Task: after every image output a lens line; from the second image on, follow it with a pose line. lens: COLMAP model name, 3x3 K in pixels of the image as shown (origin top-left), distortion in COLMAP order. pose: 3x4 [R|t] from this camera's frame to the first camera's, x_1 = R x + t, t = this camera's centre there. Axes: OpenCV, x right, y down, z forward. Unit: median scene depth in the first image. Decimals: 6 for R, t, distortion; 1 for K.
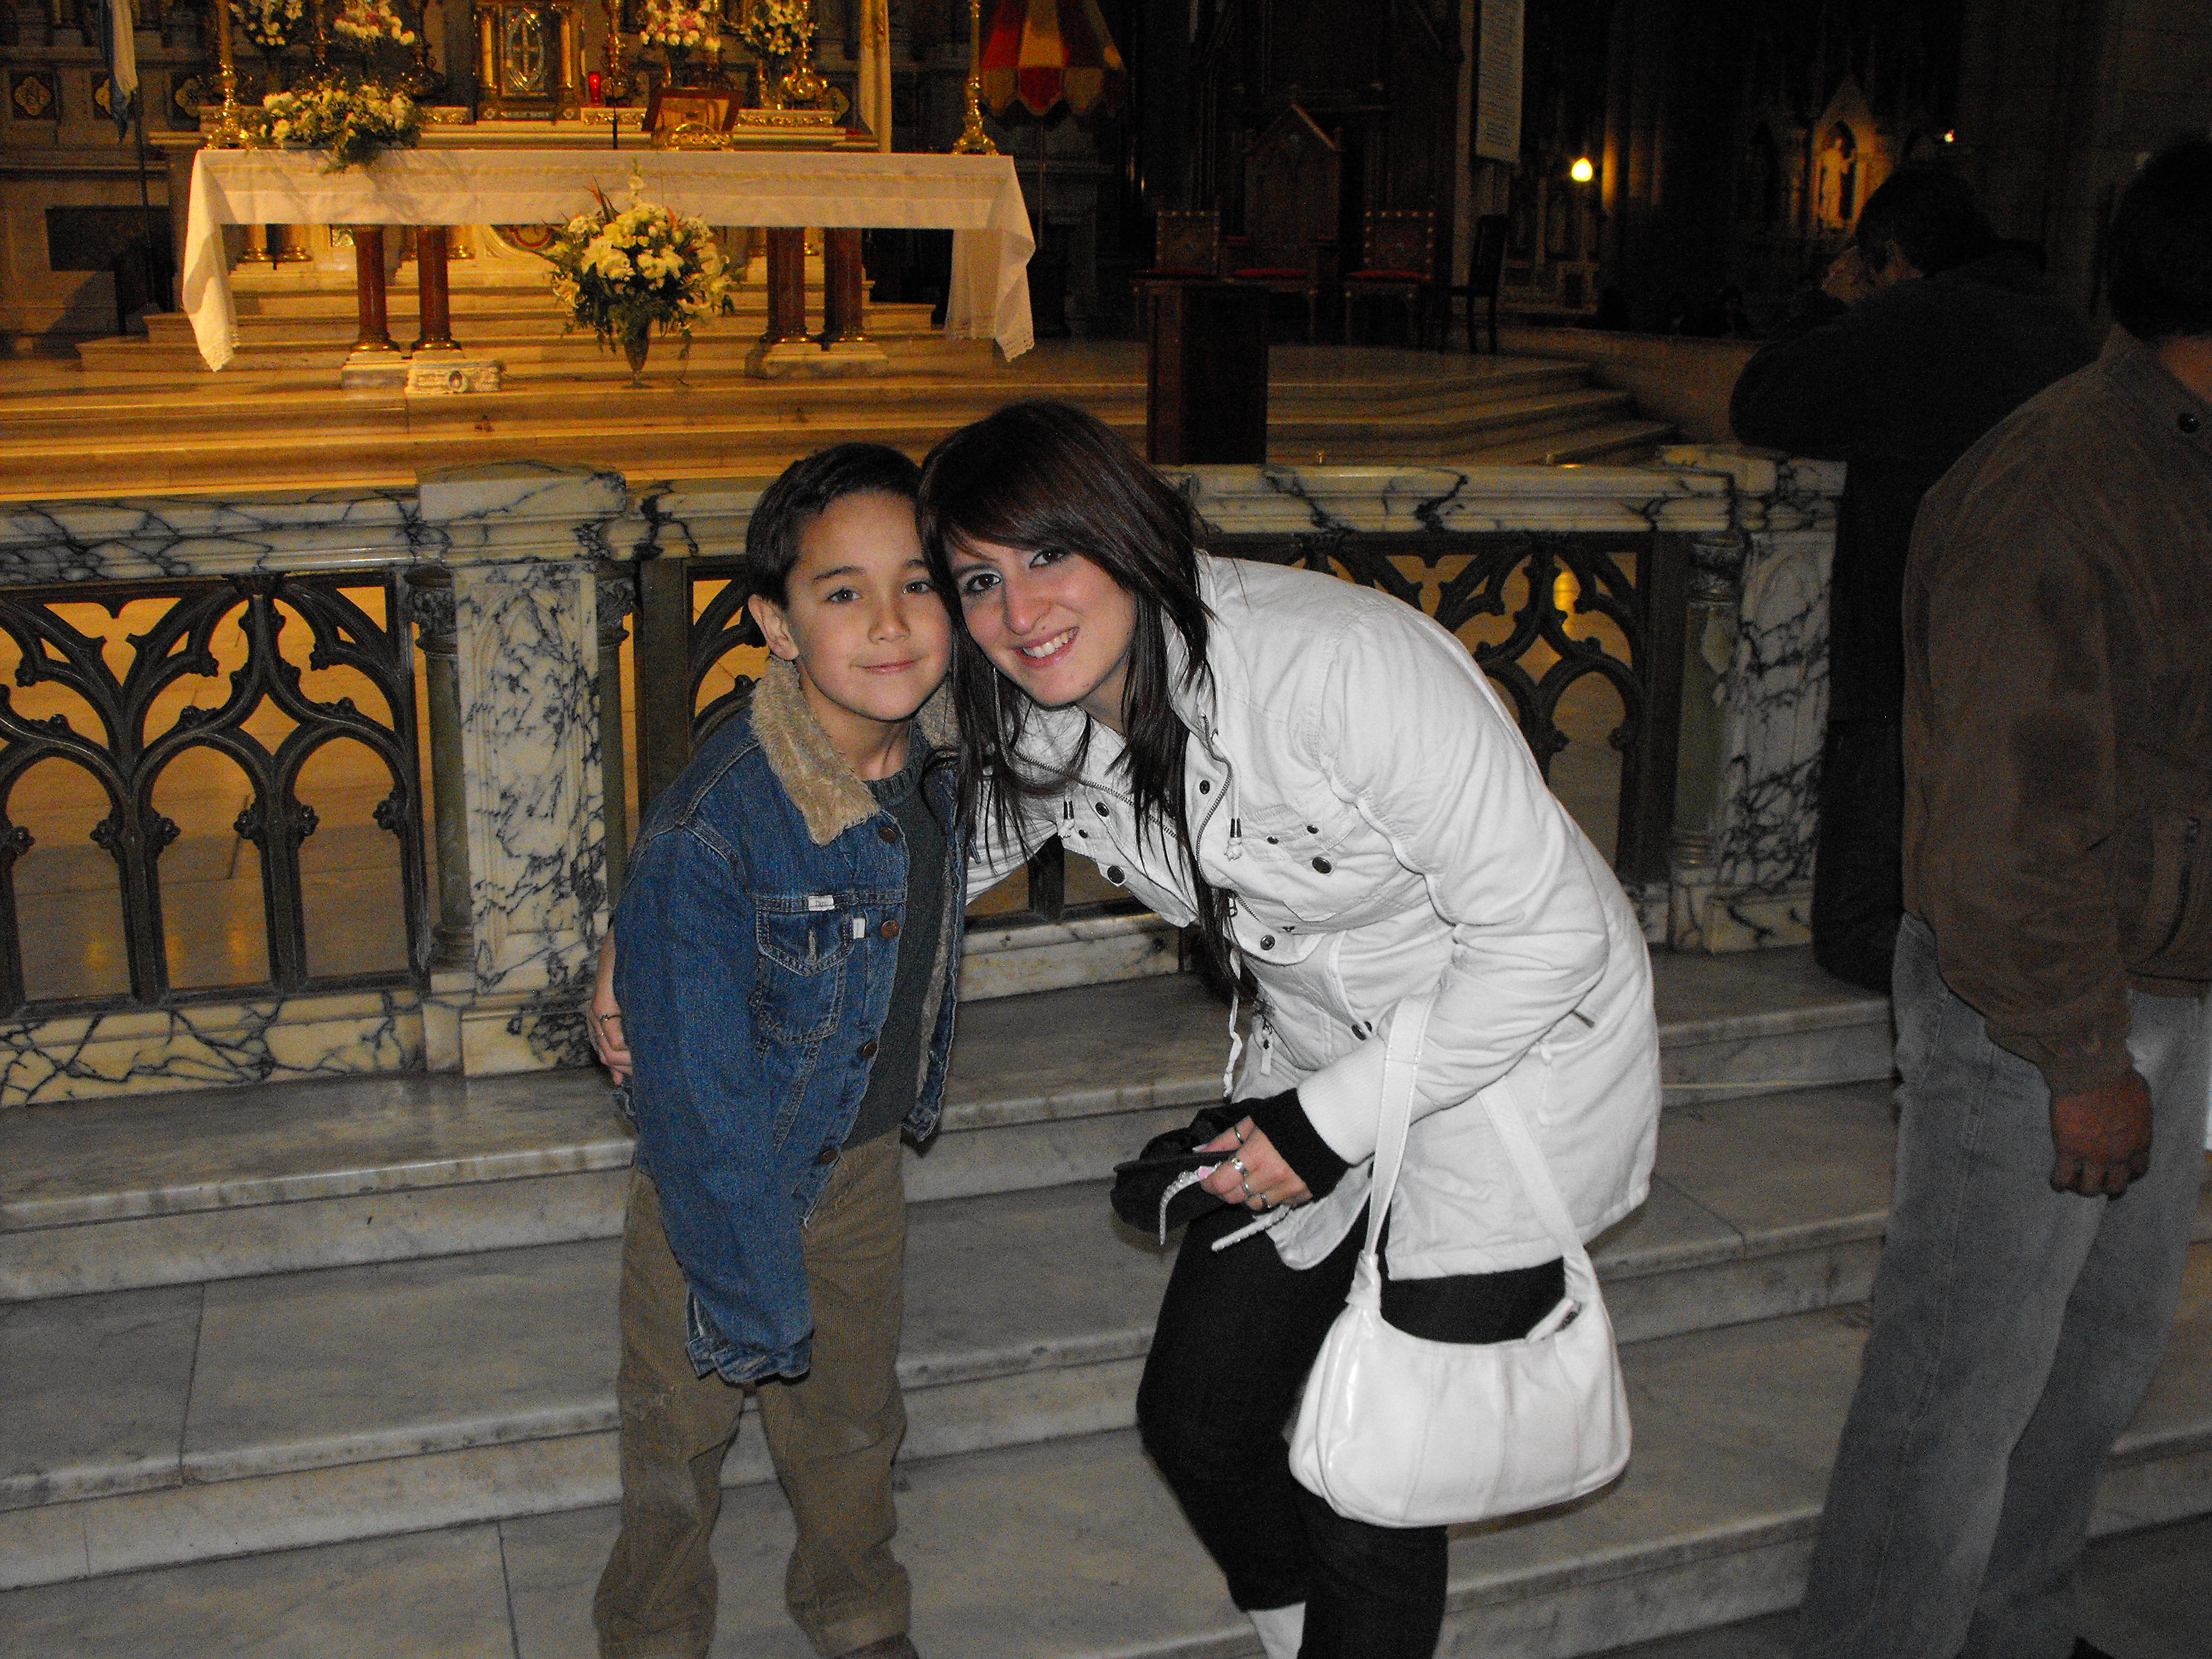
lens RADIAL K [[2193.6, 0, 1066.8], [0, 2193.6, 837.2], [0, 0, 1]] dist [-0.218036, 0.227660]
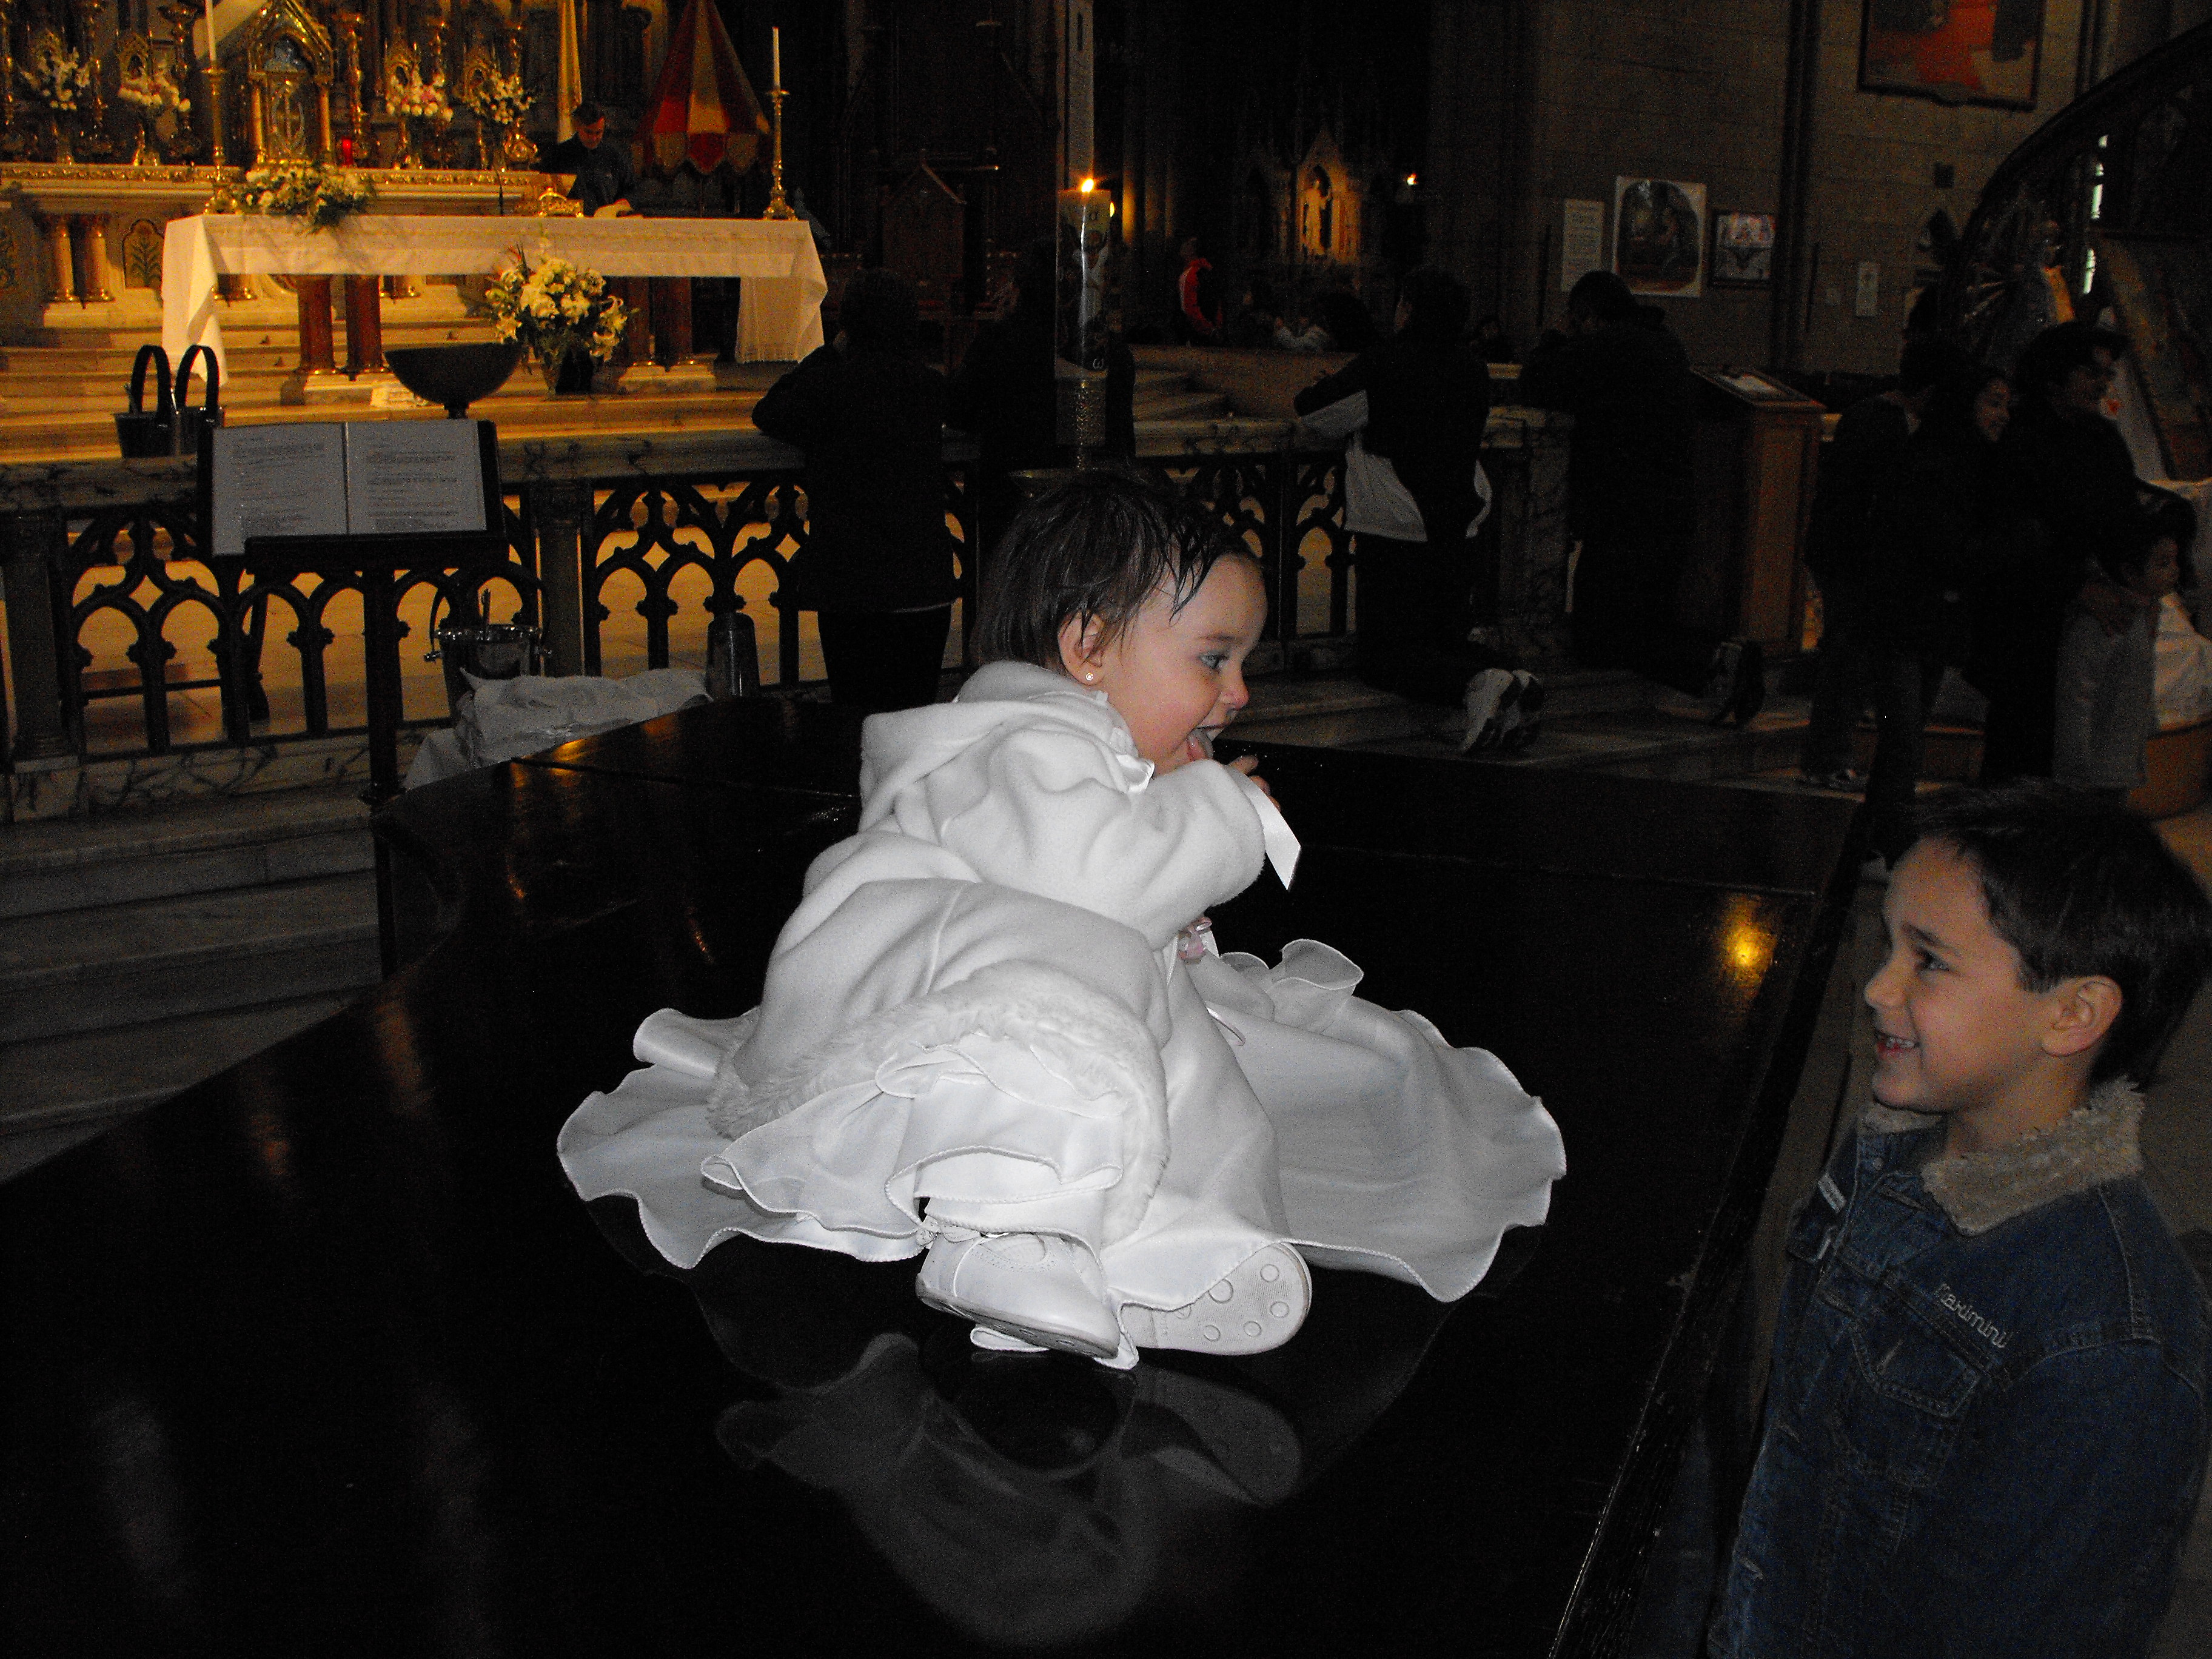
lens RADIAL K [[2193.6, 0, 1066.8], [0, 2193.6, 837.2], [0, 0, 1]] dist [-0.218036, 0.227660]
pose [[0.966665, -0.061233, 0.248613, -0.231872], [0.063704, 0.997967, -0.001900, 0.073210], [-0.247992, 0.017674, 0.968601, -0.314917]]
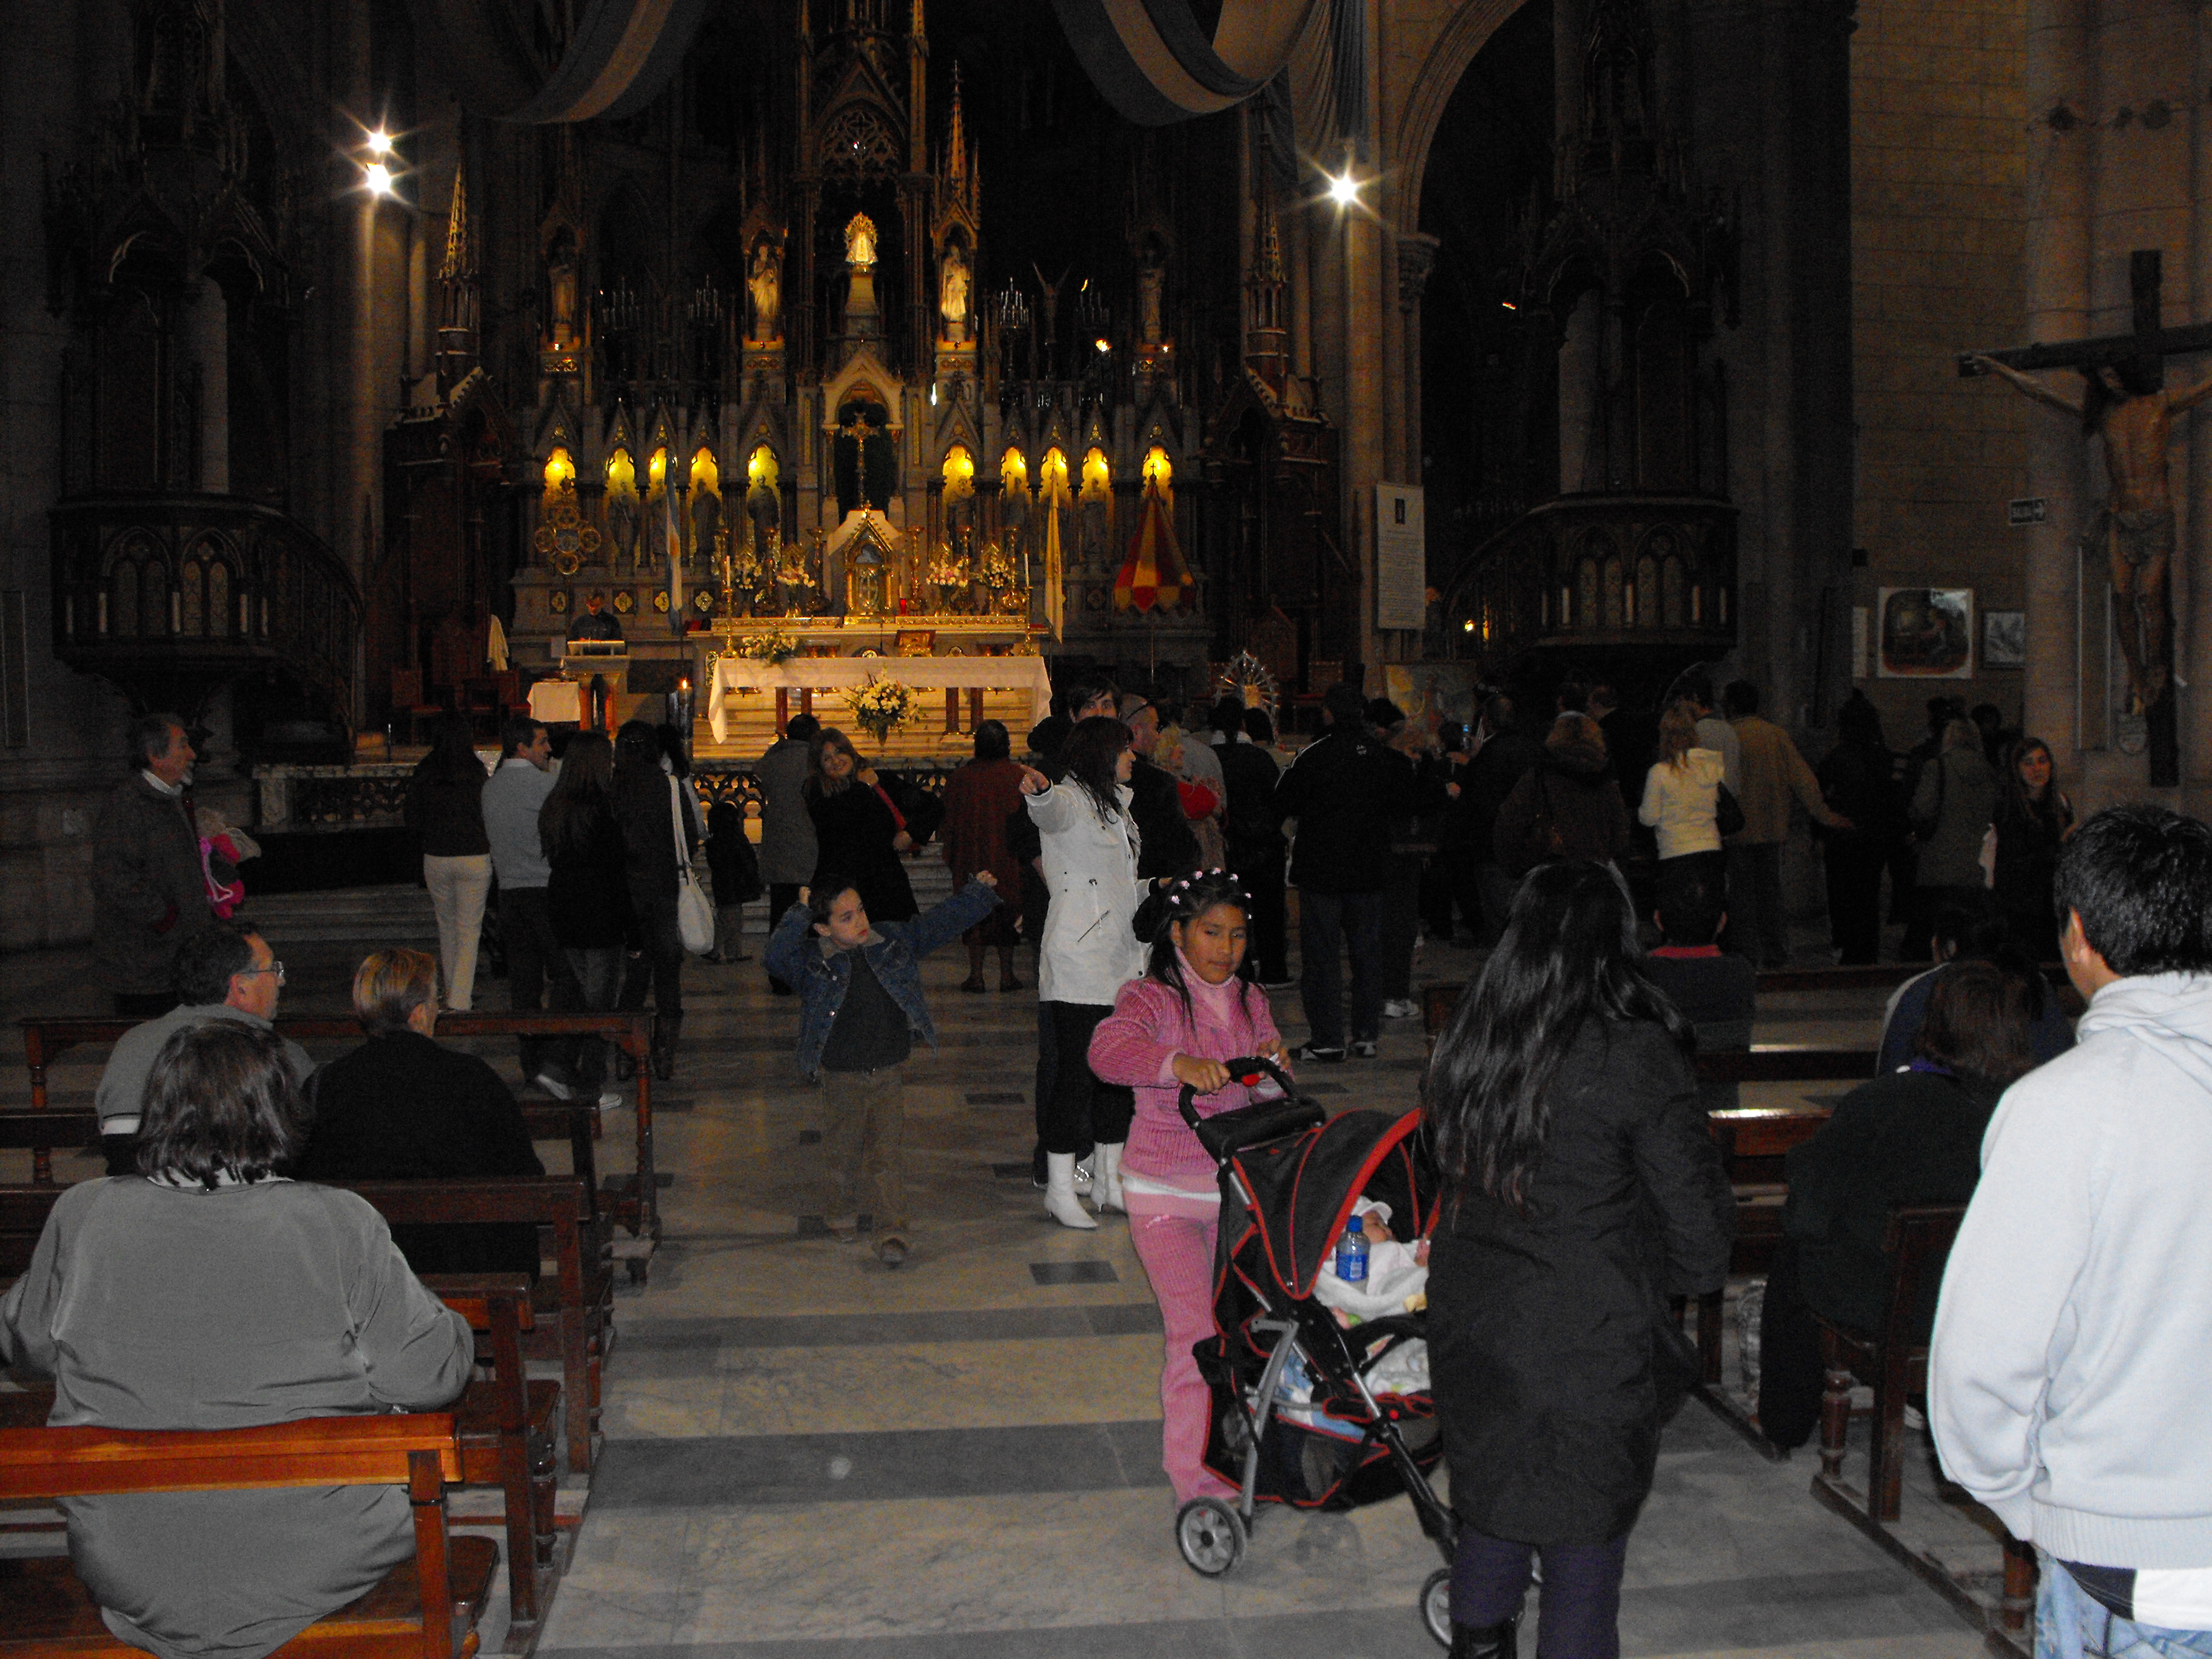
lens RADIAL K [[2199.8, 0, 1067.0], [0, 2199.8, 836.7], [0, 0, 1]] dist [-0.224997, 0.240949]
pose [[0.980063, 0.001175, -0.198681, 0.511197], [-0.036451, 0.984073, -0.173988, 0.320823], [0.195313, 0.177762, 0.964497, -1.384745]]
